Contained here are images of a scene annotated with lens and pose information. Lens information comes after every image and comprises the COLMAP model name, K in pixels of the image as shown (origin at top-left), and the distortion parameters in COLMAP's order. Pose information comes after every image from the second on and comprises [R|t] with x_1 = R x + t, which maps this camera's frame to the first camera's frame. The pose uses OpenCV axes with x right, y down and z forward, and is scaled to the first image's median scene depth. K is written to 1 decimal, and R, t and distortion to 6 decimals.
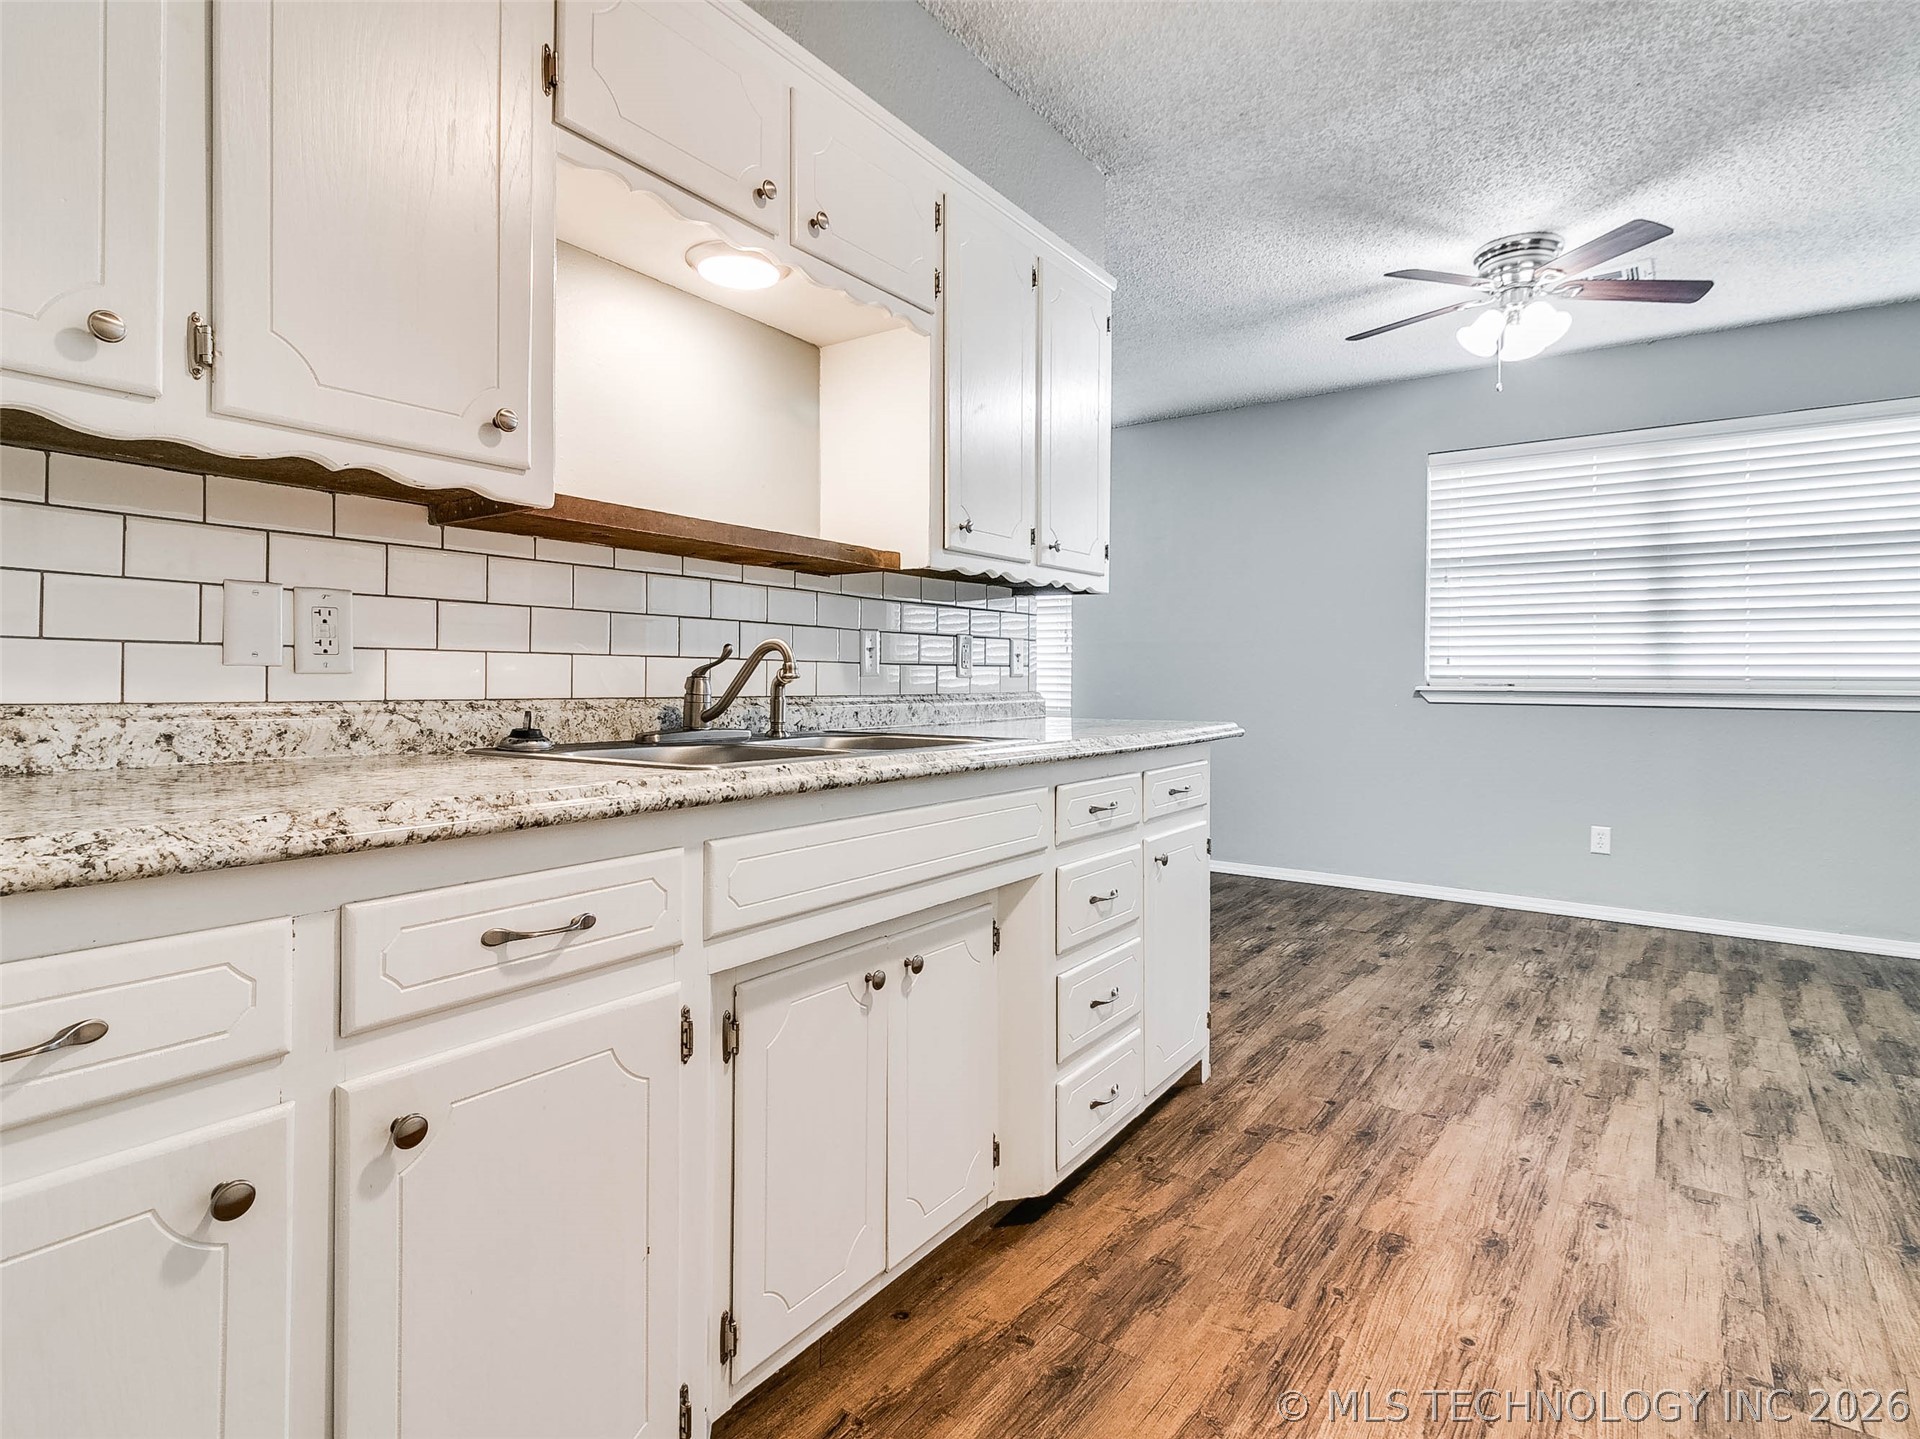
lens RADIAL K [[988.9, 0, 950.0], [0, 988.9, 678.1], [0, 0, 1]] dist [0.001020, -0.000385]
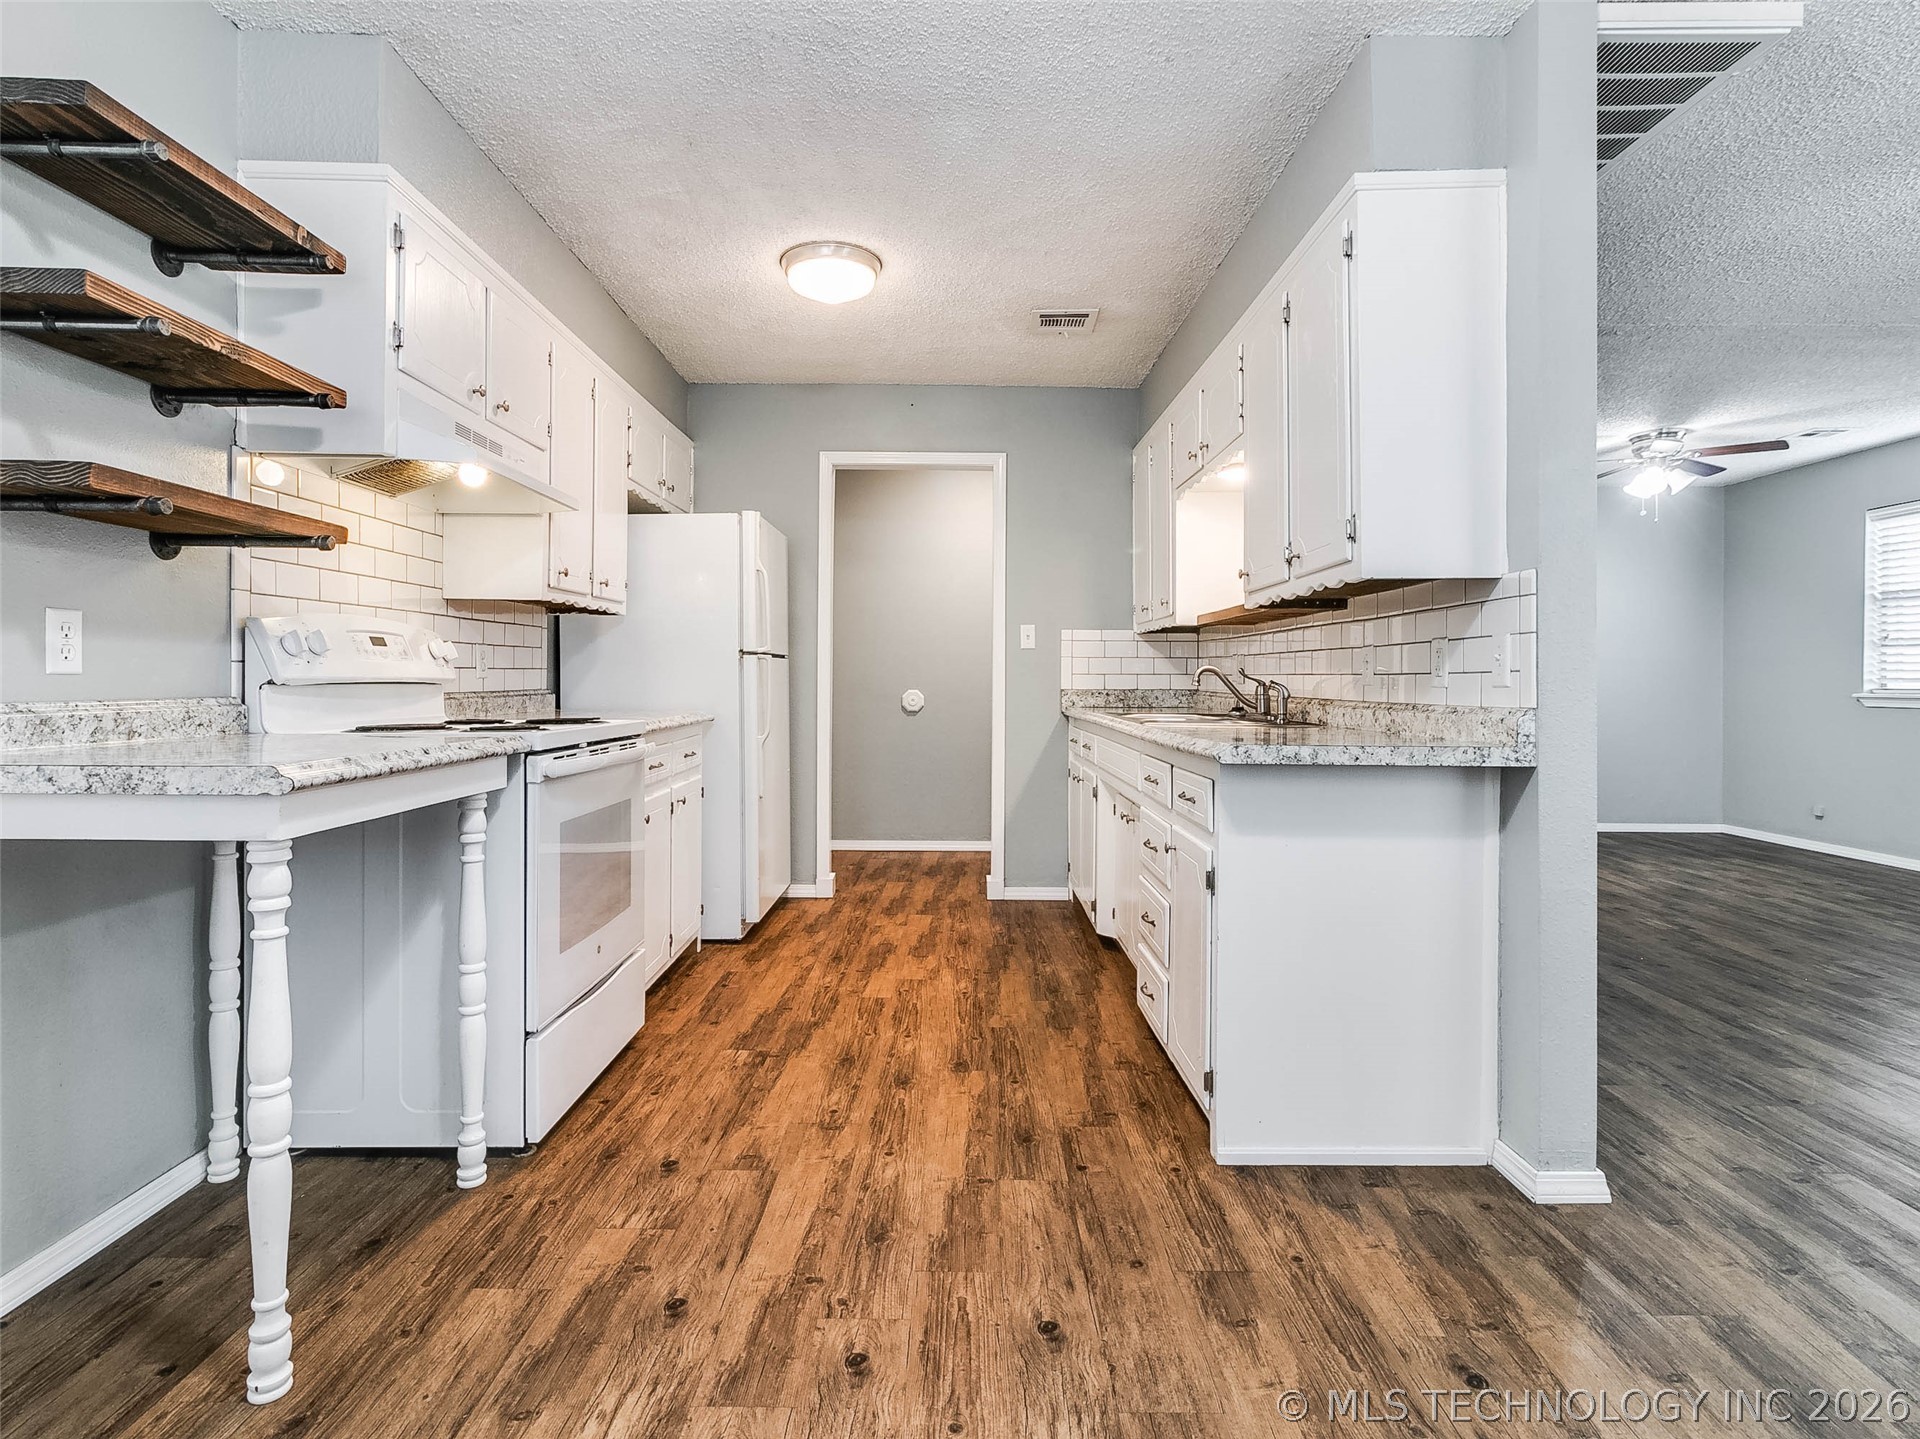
lens RADIAL K [[988.9, 0, 950.0], [0, 988.9, 678.1], [0, 0, 1]] dist [0.001020, -0.000385]
pose [[-0.814231, -0.010018, -0.580455, 1.216693], [-0.008742, 0.999949, -0.004996, -0.000645], [0.580475, 0.001007, -0.814277, 2.015083]]
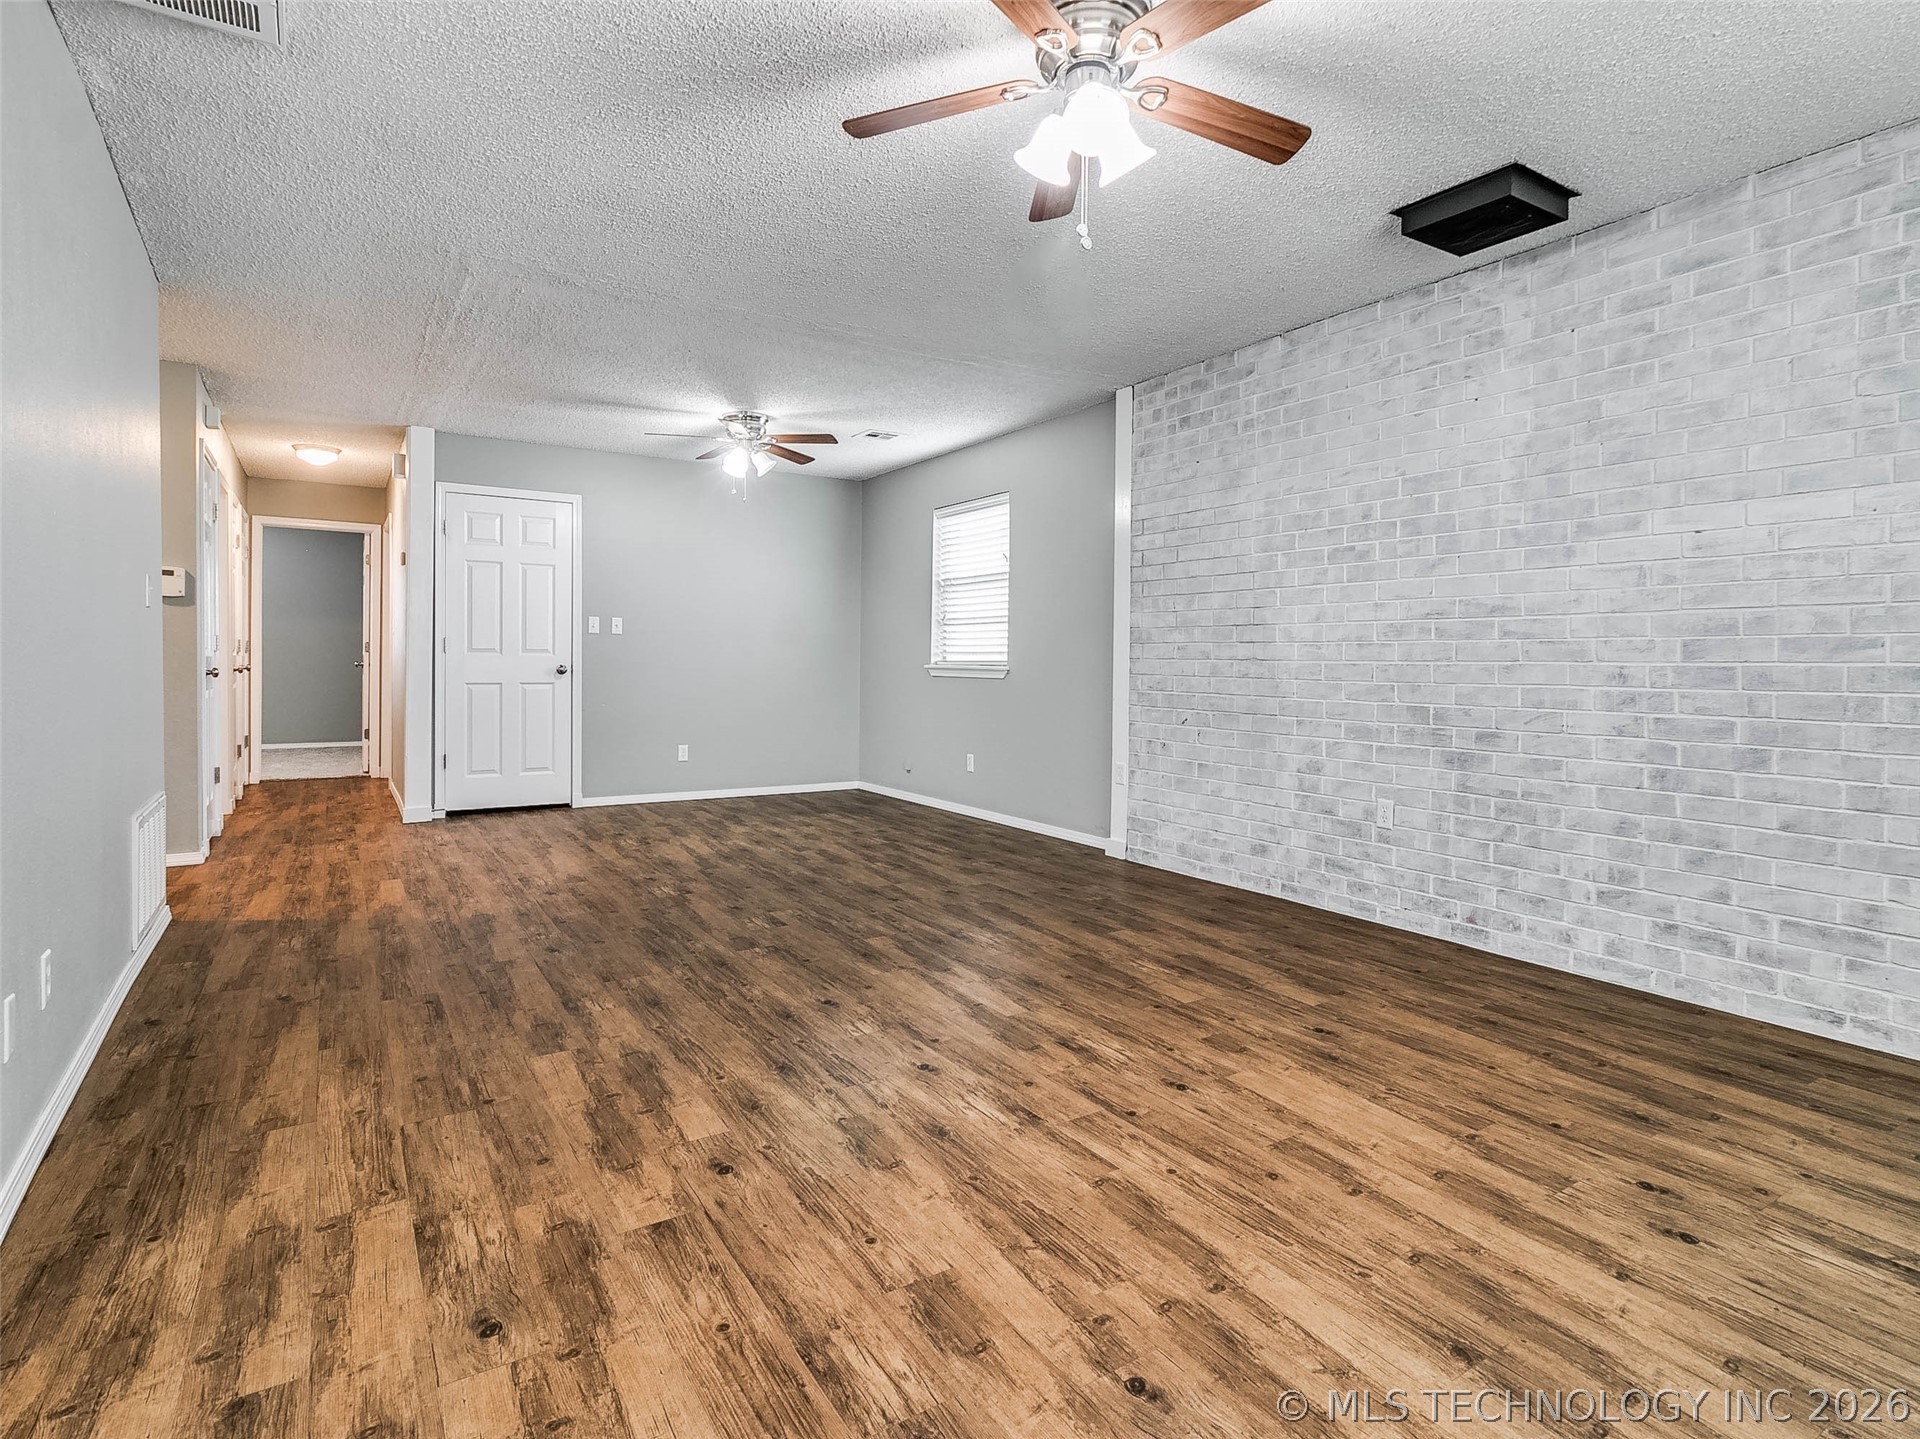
lens RADIAL K [[988.9, 0, 950.0], [0, 988.9, 678.1], [0, 0, 1]] dist [0.001020, -0.000385]
pose [[-0.366775, 0.009920, -0.930257, 0.486485], [-0.010636, 0.999833, 0.014855, 0.000882], [0.930249, 0.015343, -0.366608, 2.536507]]
